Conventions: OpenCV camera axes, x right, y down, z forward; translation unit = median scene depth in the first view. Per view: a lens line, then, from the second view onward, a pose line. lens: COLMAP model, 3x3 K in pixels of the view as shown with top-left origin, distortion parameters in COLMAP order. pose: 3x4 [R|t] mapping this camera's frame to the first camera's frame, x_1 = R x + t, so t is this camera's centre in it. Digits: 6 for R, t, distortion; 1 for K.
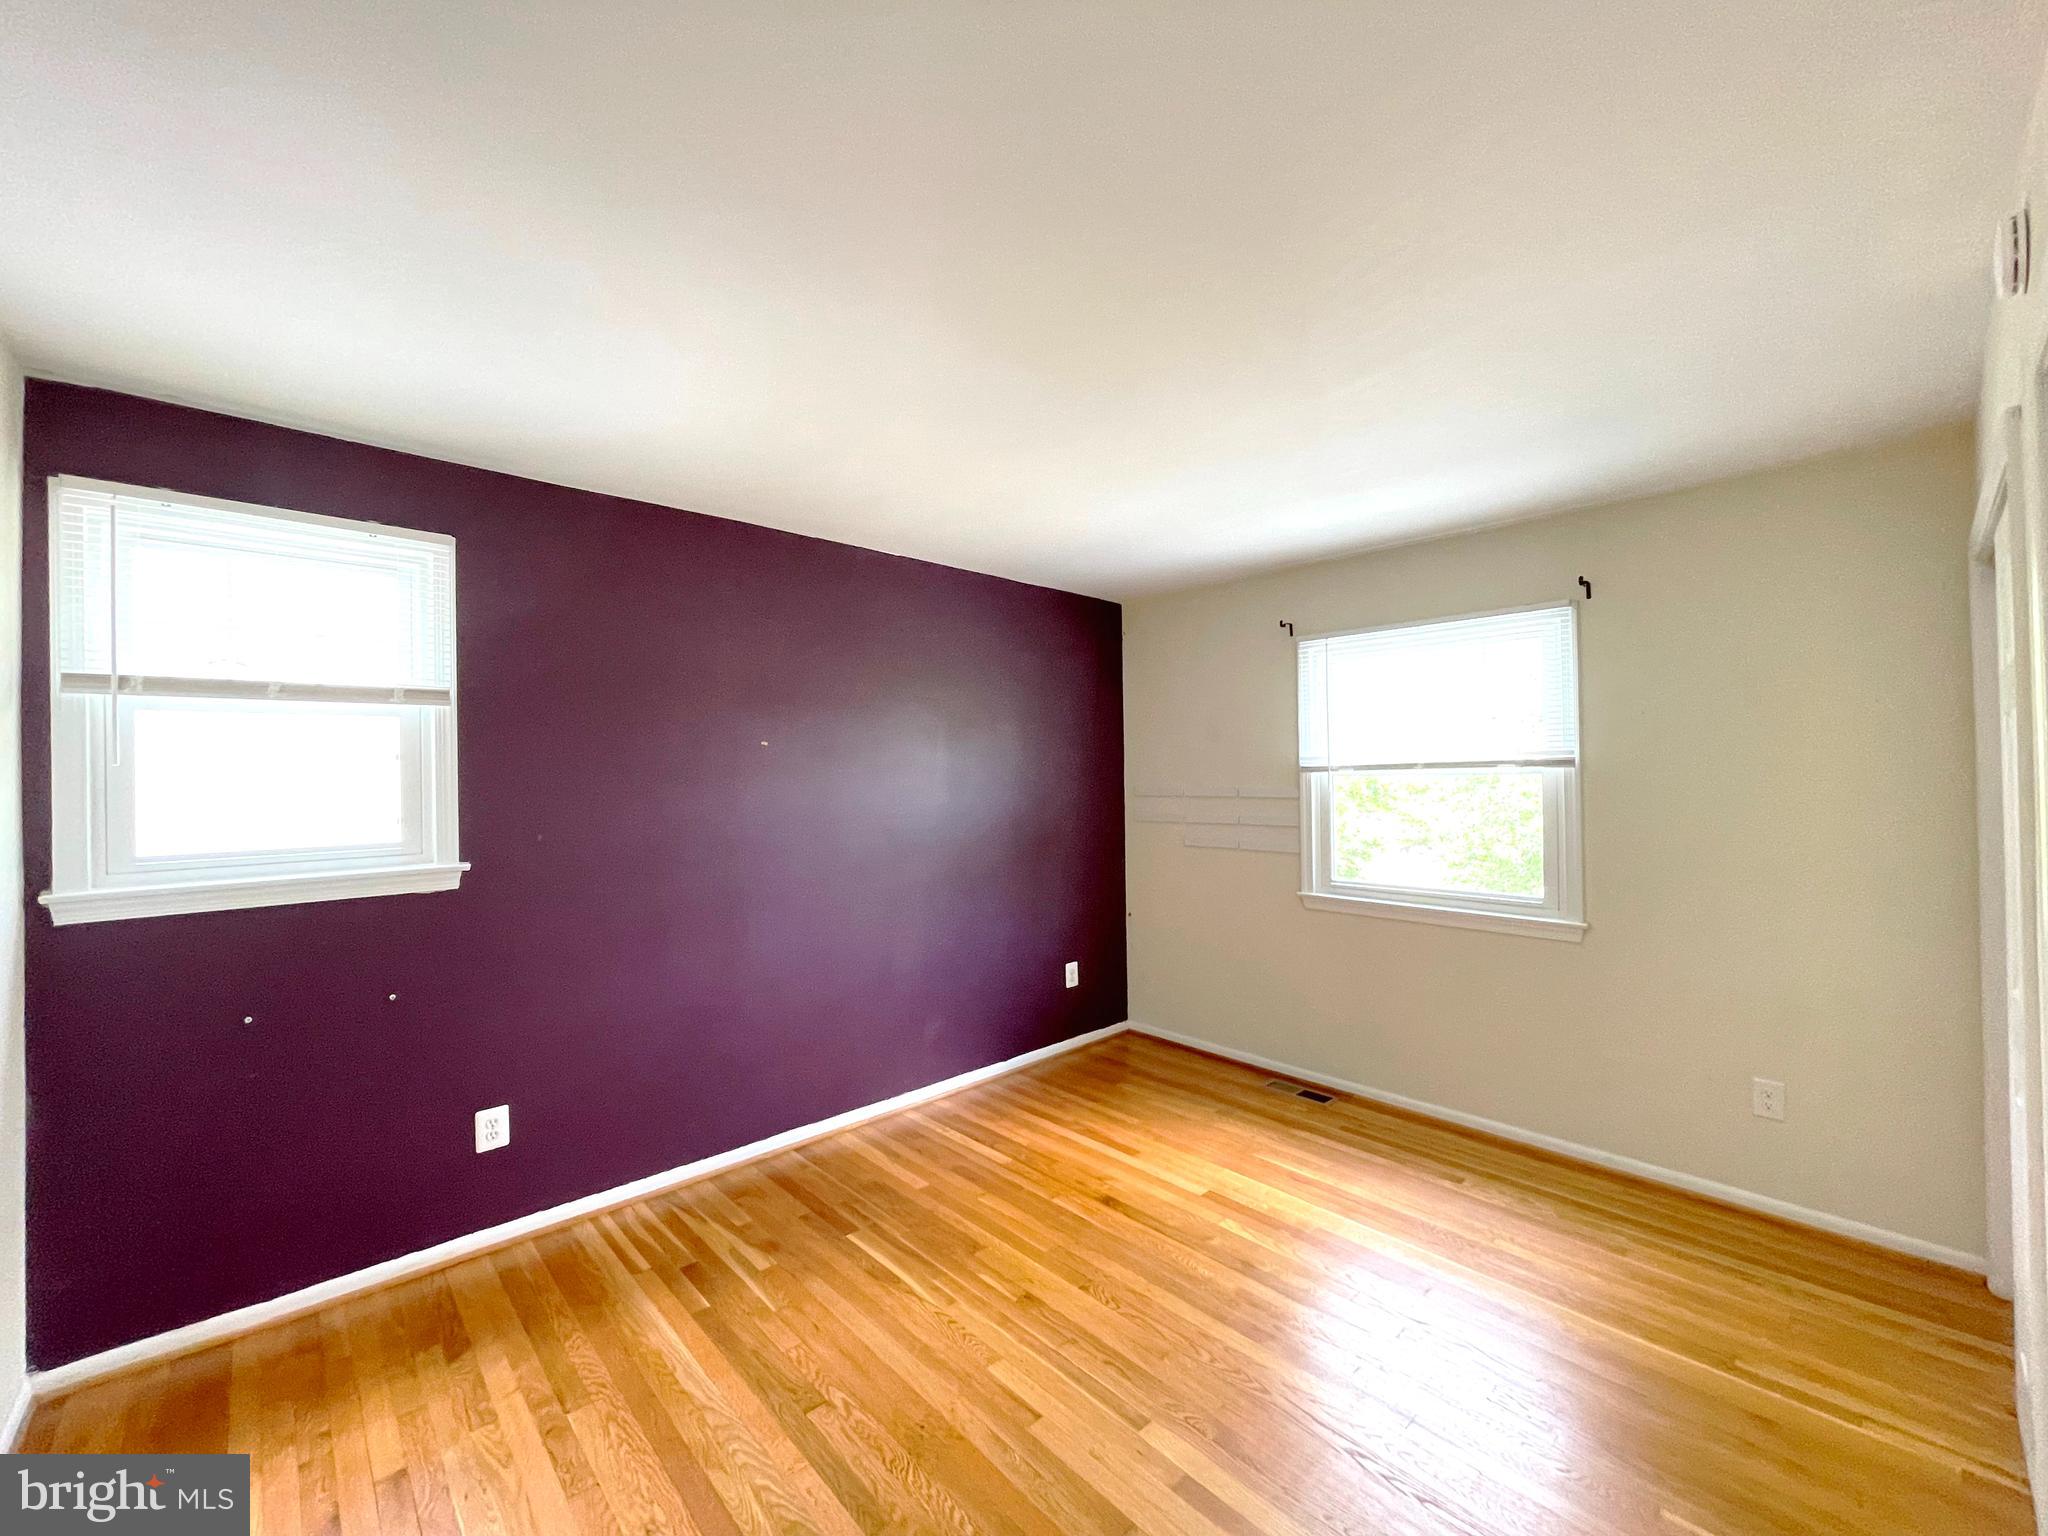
lens RADIAL K [[839.9, 0, 1020.1], [0, 839.9, 768.4], [0, 0, 1]] dist [-0.001145, 0.000458]
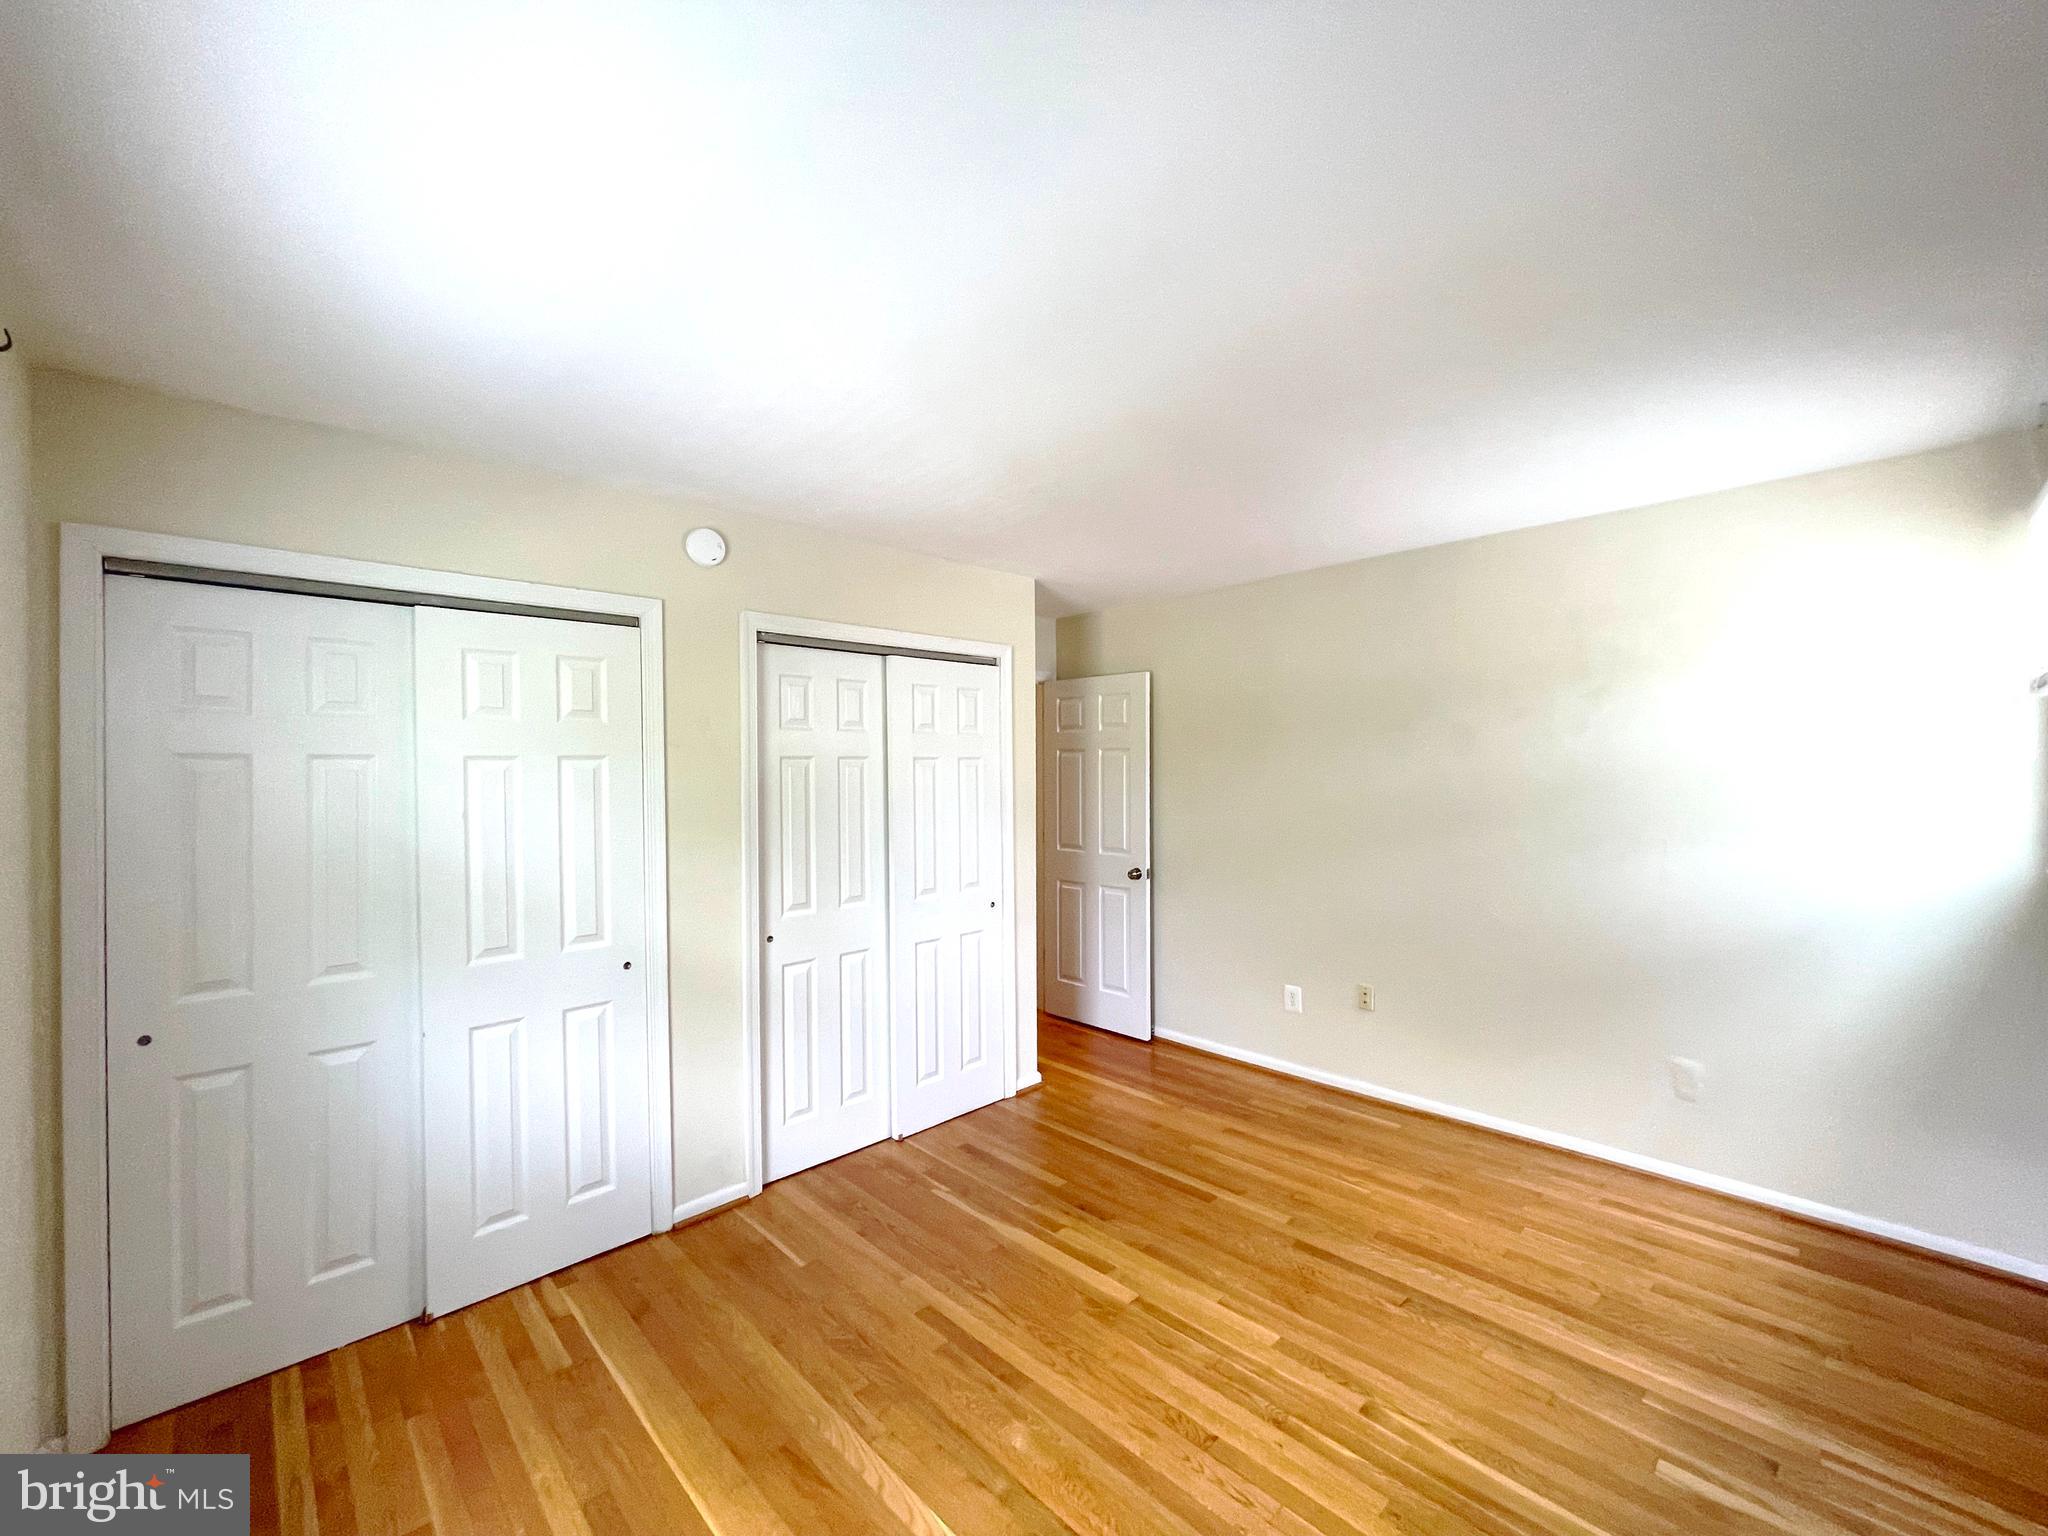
lens RADIAL K [[839.9, 0, 1020.1], [0, 839.9, 768.4], [0, 0, 1]] dist [-0.001145, 0.000458]
pose [[-0.999484, 0.024176, -0.021139, 0.279649], [0.024382, 0.999658, -0.009498, -0.010065], [0.020903, -0.010008, -0.999731, 1.944440]]
